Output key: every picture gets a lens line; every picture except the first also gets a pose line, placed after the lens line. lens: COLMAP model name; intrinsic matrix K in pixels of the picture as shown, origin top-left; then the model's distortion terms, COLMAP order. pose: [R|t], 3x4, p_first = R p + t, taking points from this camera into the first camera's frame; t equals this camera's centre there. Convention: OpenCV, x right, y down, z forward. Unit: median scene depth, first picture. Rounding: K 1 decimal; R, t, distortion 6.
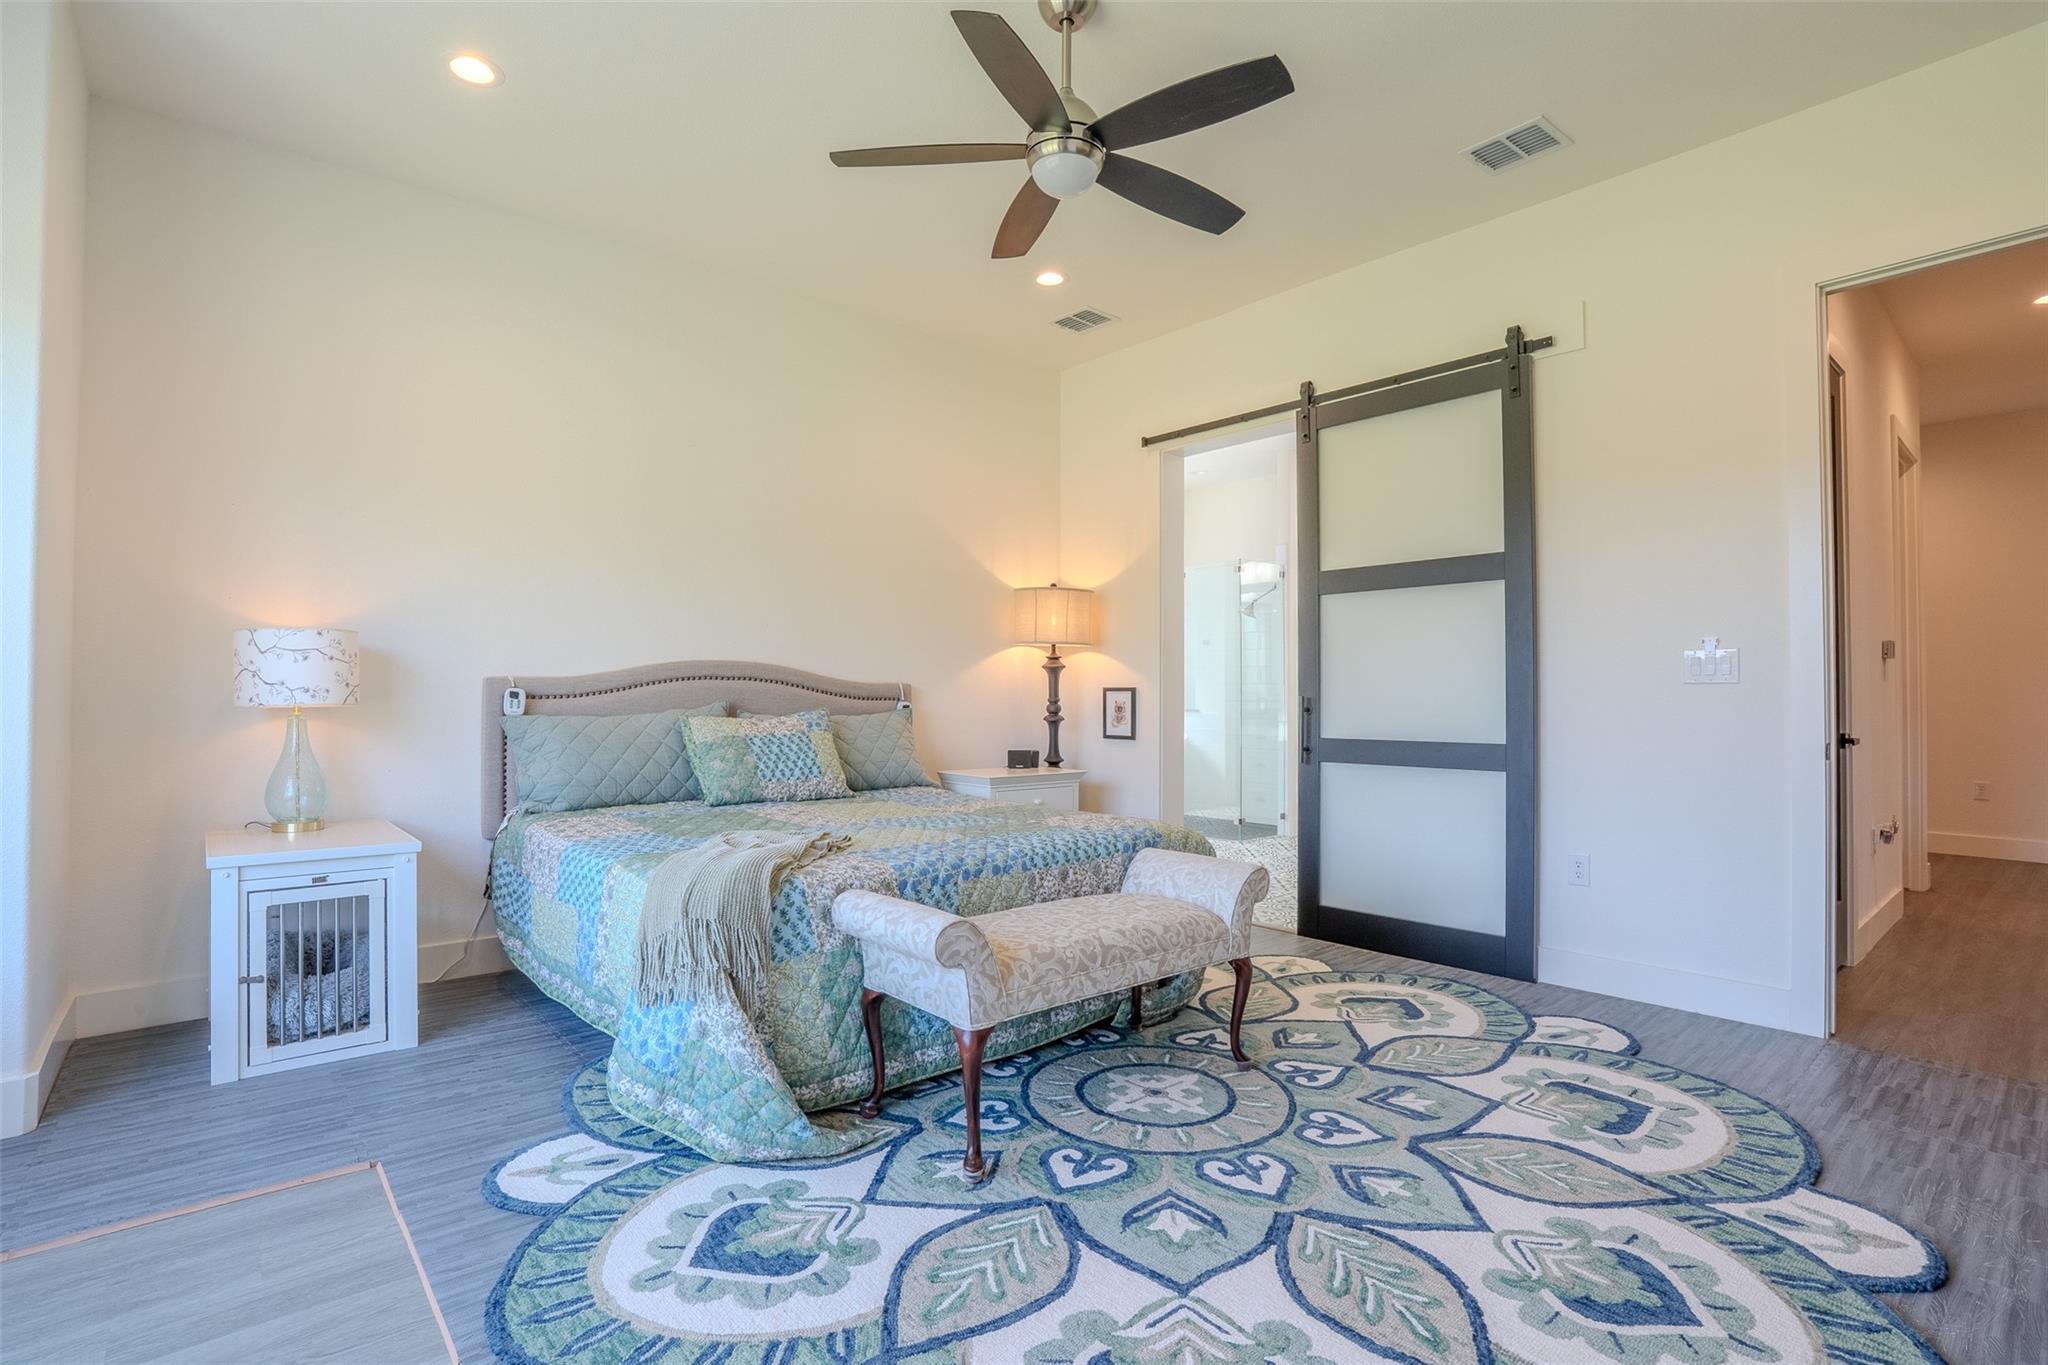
lens RADIAL K [[973.8, 0, 1017.7], [0, 973.8, 685.0], [0, 0, 1]] dist [-0.047282, 0.005056]
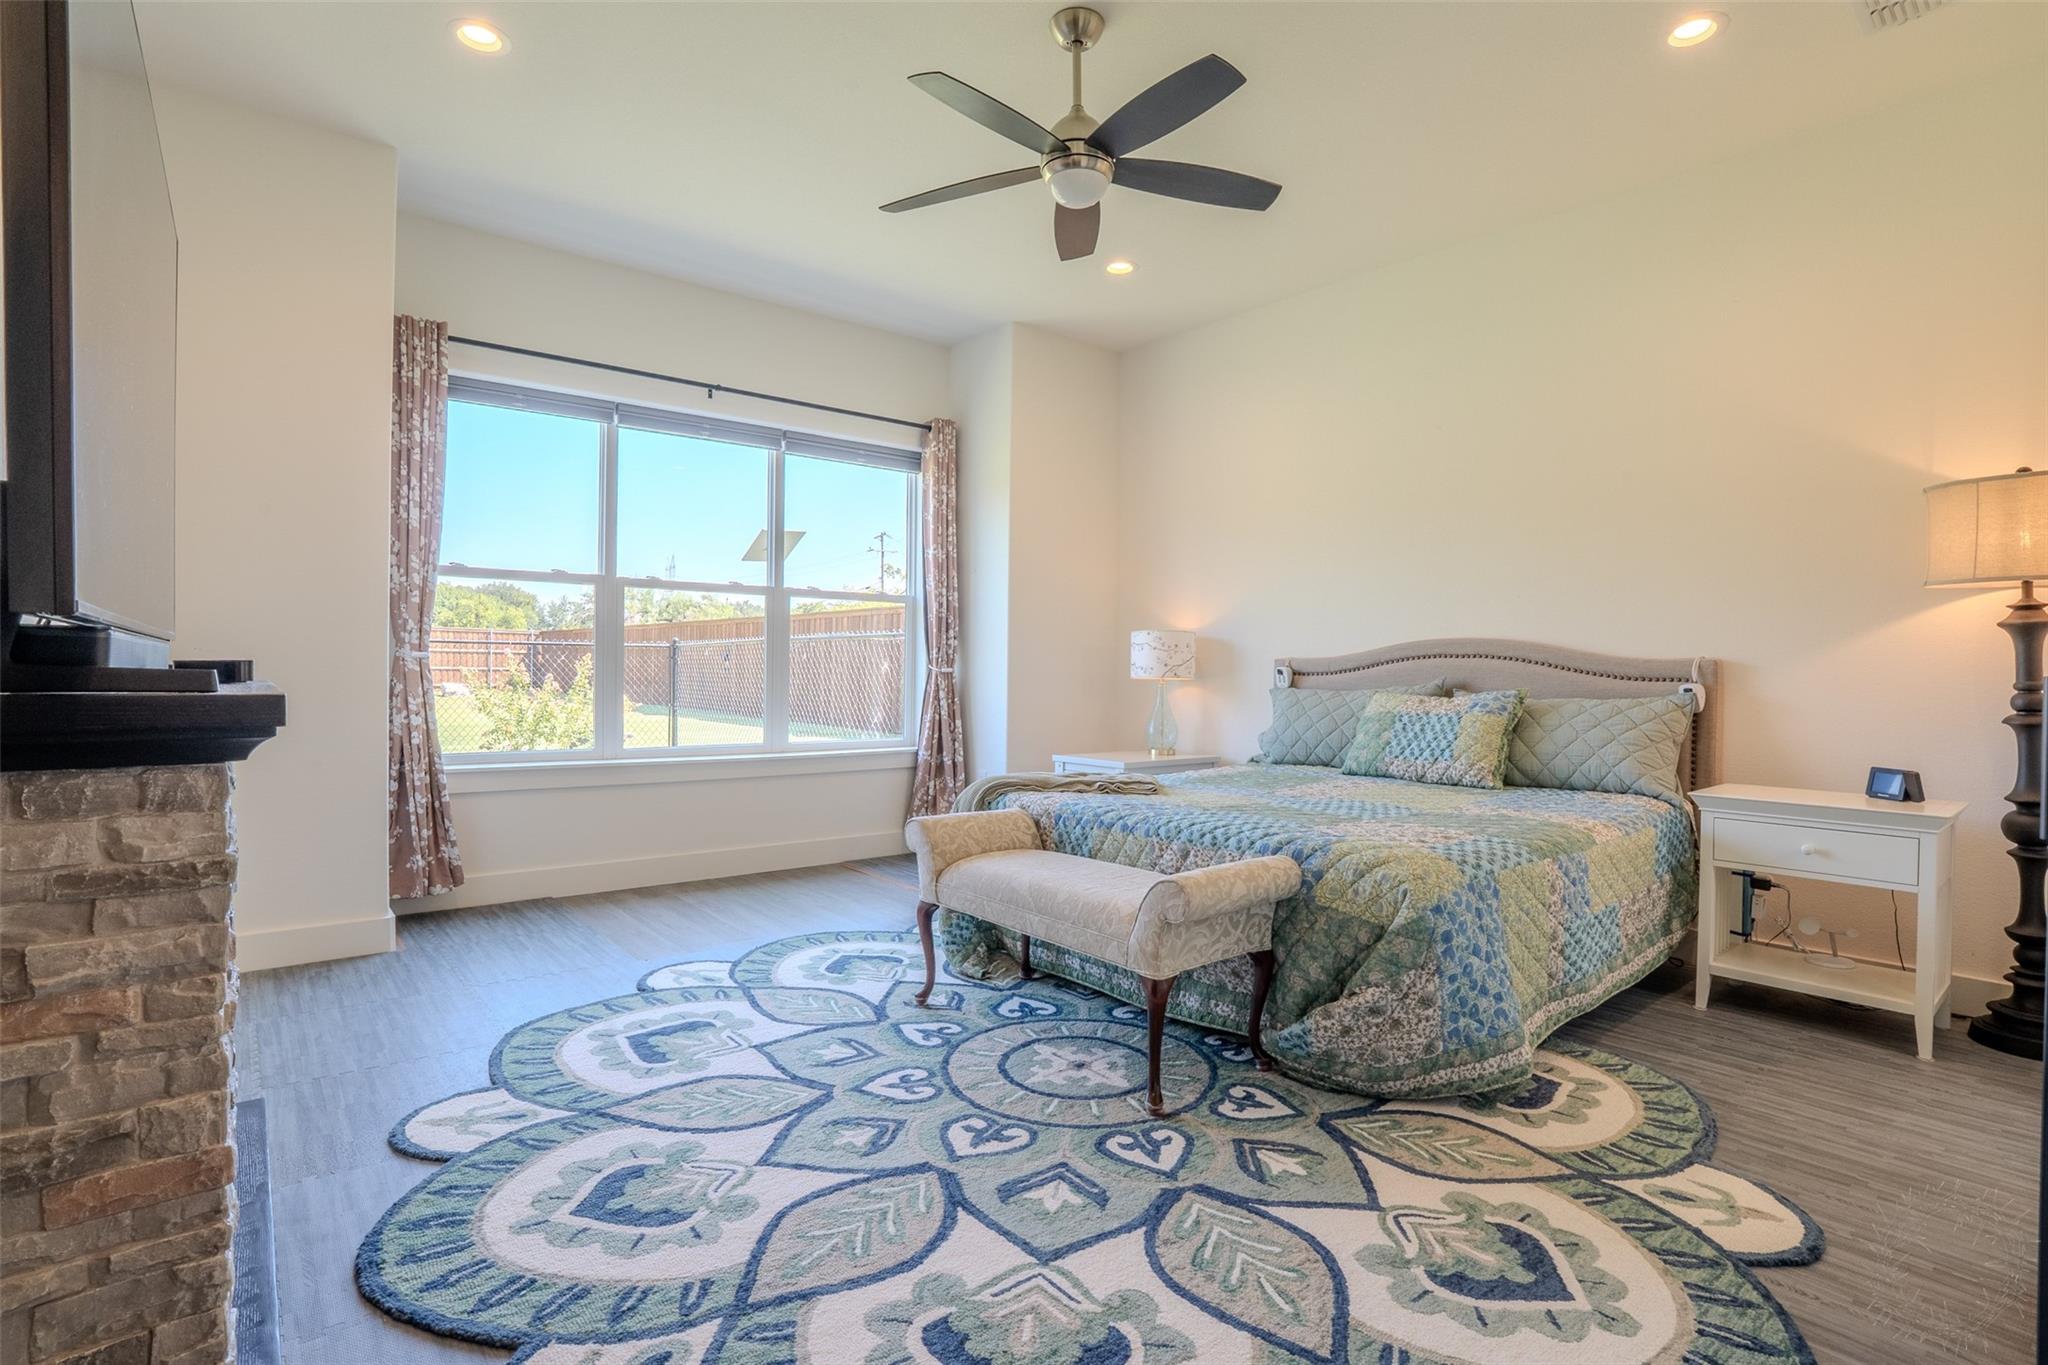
lens RADIAL K [[973.8, 0, 1022.0], [0, 973.8, 680.9], [0, 0, 1]] dist [-0.047282, 0.005056]
pose [[-0.007003, 0.008147, -0.999942, 1.125120], [0.002665, 0.999963, 0.008128, 0.014846], [0.999972, -0.002608, -0.007025, 0.934348]]
